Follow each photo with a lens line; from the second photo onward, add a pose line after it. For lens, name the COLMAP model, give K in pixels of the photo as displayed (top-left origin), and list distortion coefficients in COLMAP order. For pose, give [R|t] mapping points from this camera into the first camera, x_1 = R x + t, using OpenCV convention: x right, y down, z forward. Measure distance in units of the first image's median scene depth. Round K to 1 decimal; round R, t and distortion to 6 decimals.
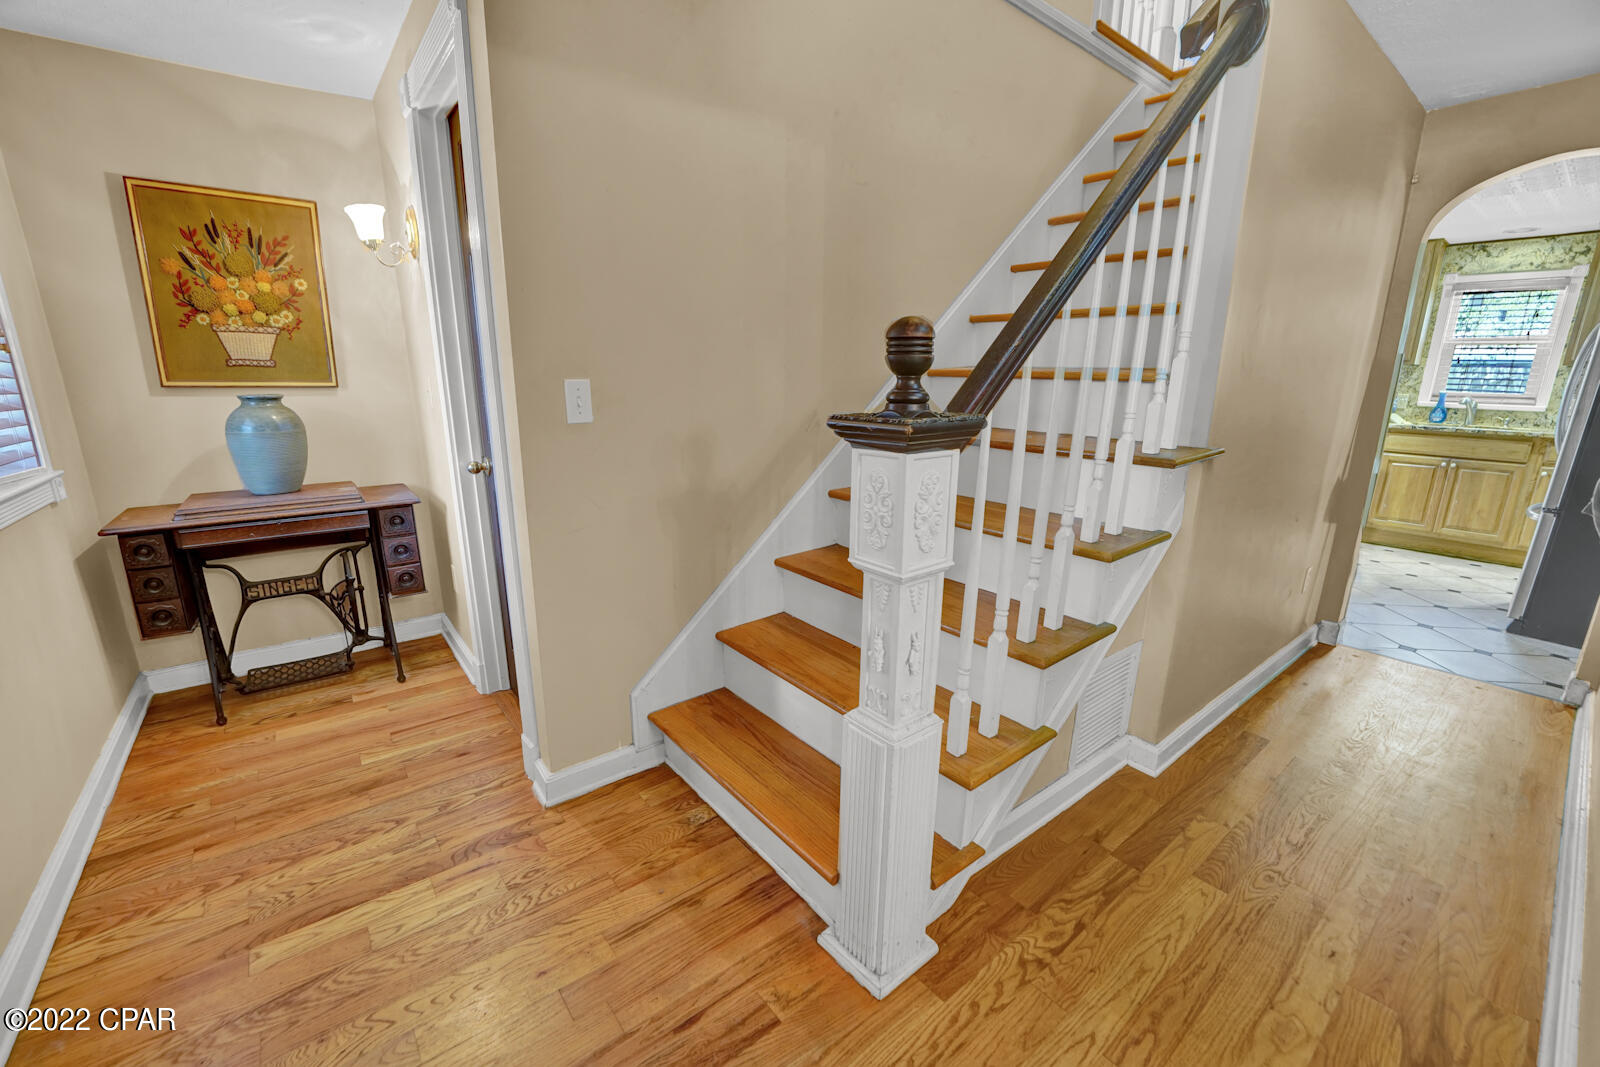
lens RADIAL K [[653.2, 0, 786.7], [0, 653.2, 546.6], [0, 0, 1]] dist [-0.025224, 0.000239]
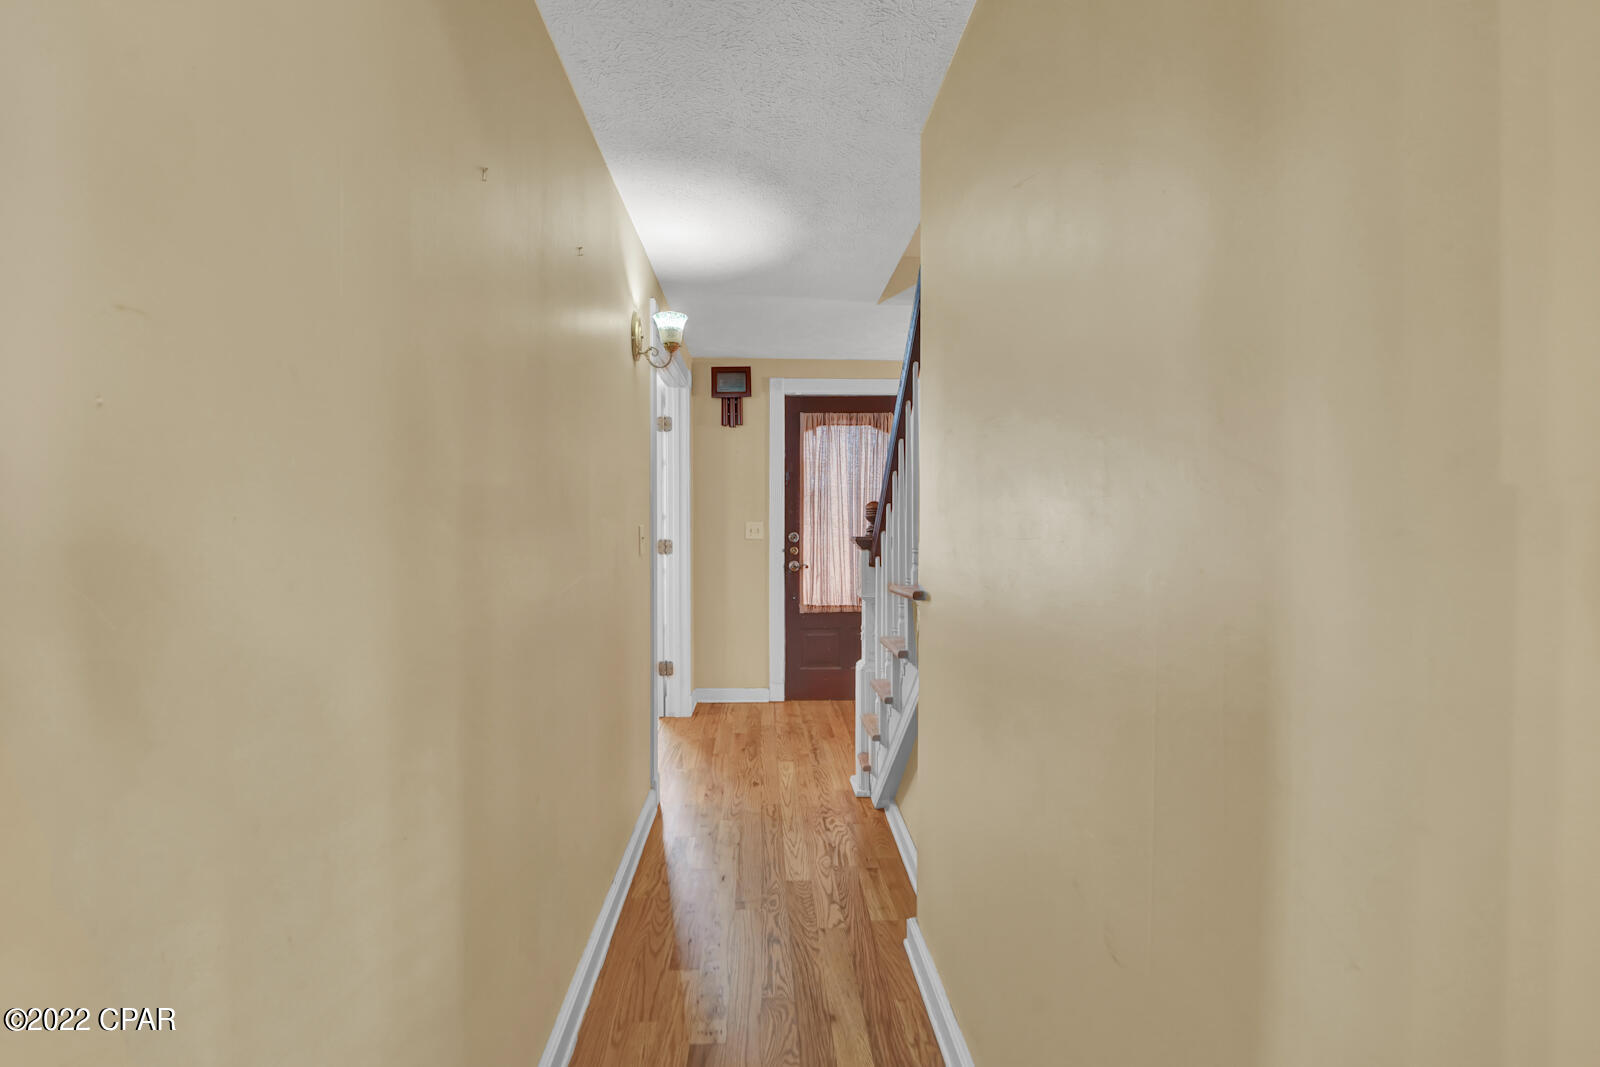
lens RADIAL K [[653.2, 0, 786.7], [0, 653.2, 546.6], [0, 0, 1]] dist [-0.025224, 0.000239]
pose [[-0.584775, 0.029070, -0.810674, 2.072099], [-0.209055, 0.960201, 0.185232, -0.475092], [0.783795, 0.277795, -0.555424, 1.812087]]
